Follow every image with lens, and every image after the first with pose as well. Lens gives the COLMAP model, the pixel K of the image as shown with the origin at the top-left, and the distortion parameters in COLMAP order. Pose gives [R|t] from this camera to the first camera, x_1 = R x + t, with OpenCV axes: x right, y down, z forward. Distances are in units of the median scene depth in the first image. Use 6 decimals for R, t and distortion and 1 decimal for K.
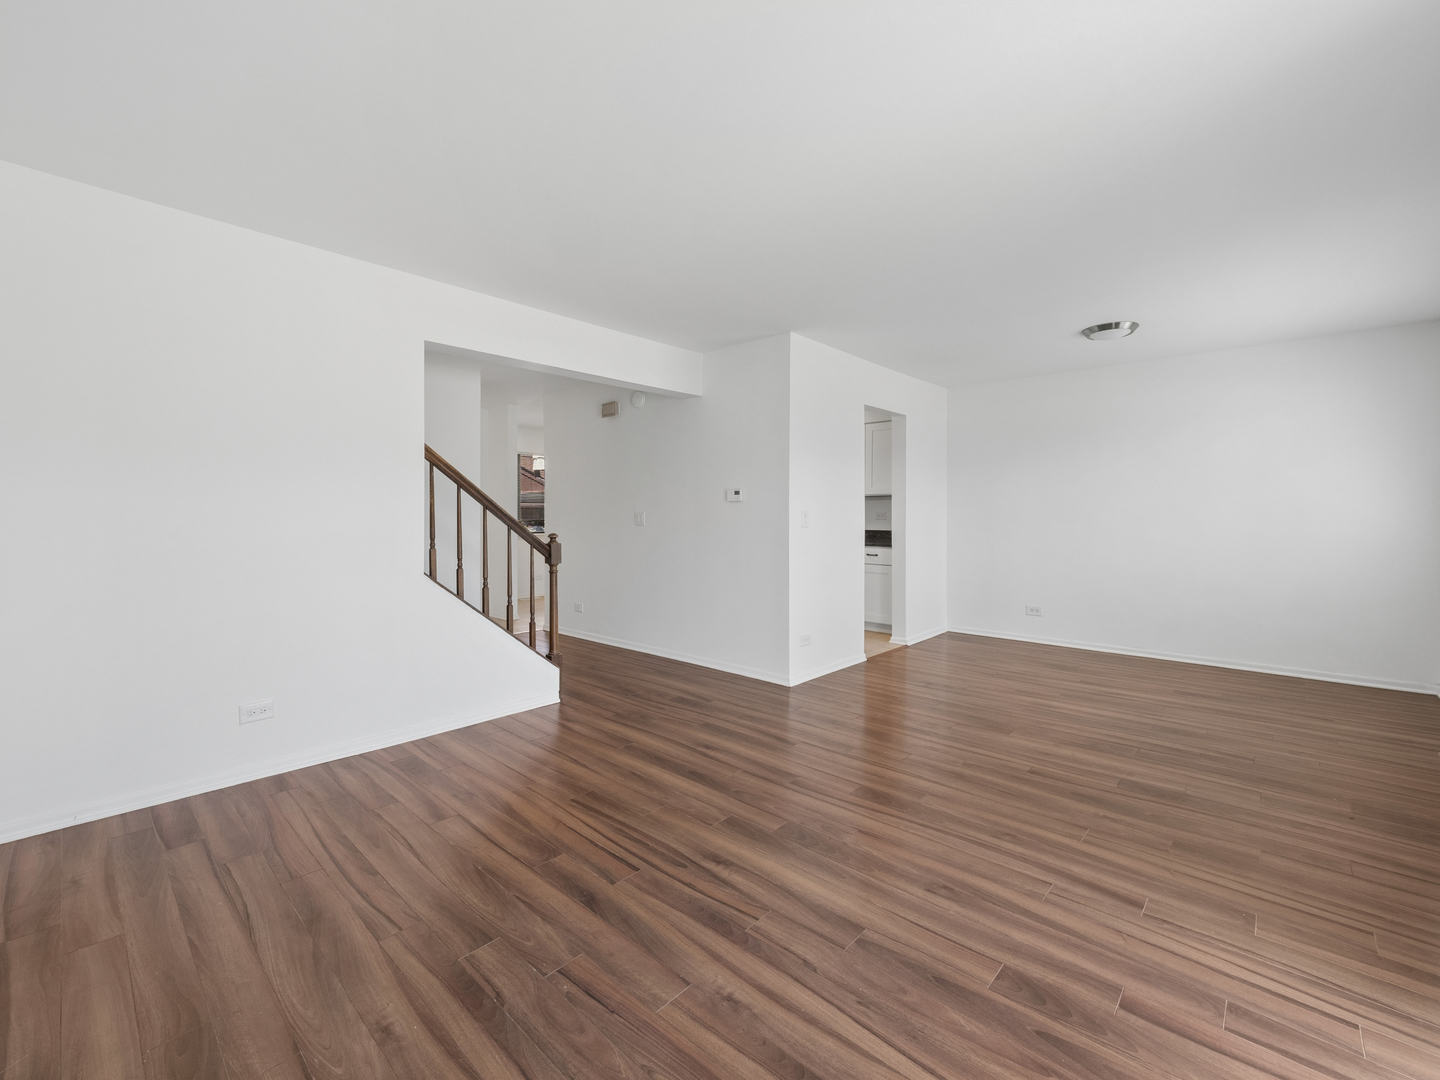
lens RADIAL K [[611.2, 0, 713.4], [0, 611.2, 528.6], [0, 0, 1]] dist [0.002702, 0.000565]
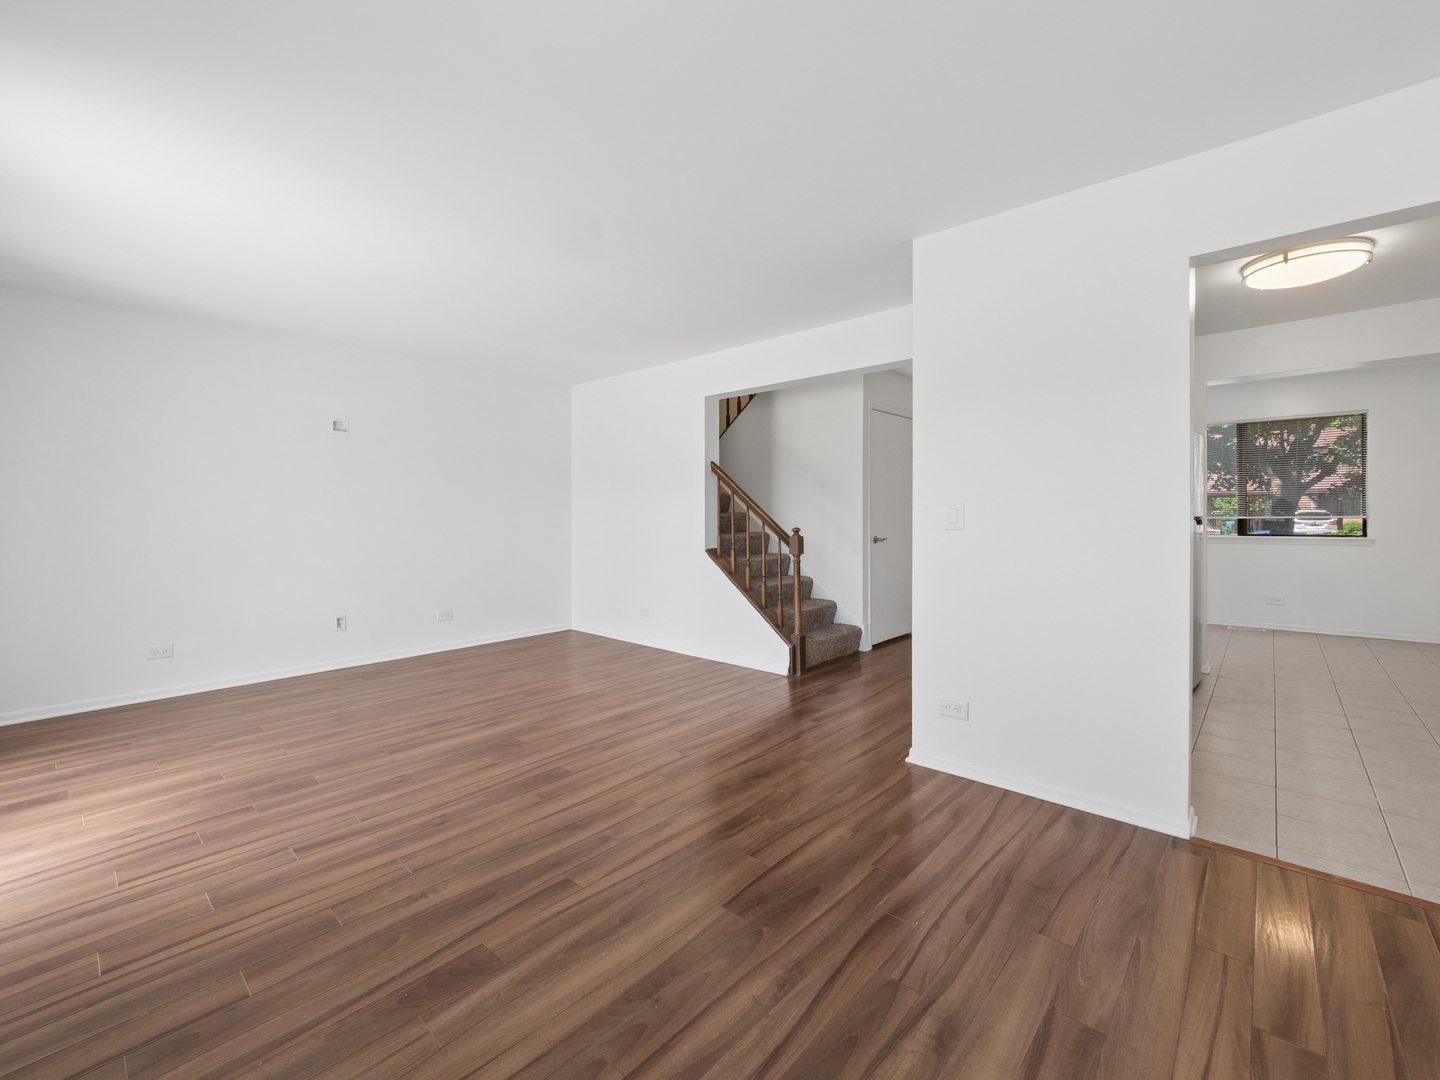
lens RADIAL K [[611.2, 0, 714.4], [0, 611.2, 530.8], [0, 0, 1]] dist [0.002702, 0.000565]
pose [[0.013828, 0.031403, -0.999411, 1.520585], [-0.009472, 0.999466, 0.031274, -0.034253], [0.999860, 0.009034, 0.014119, 1.452922]]
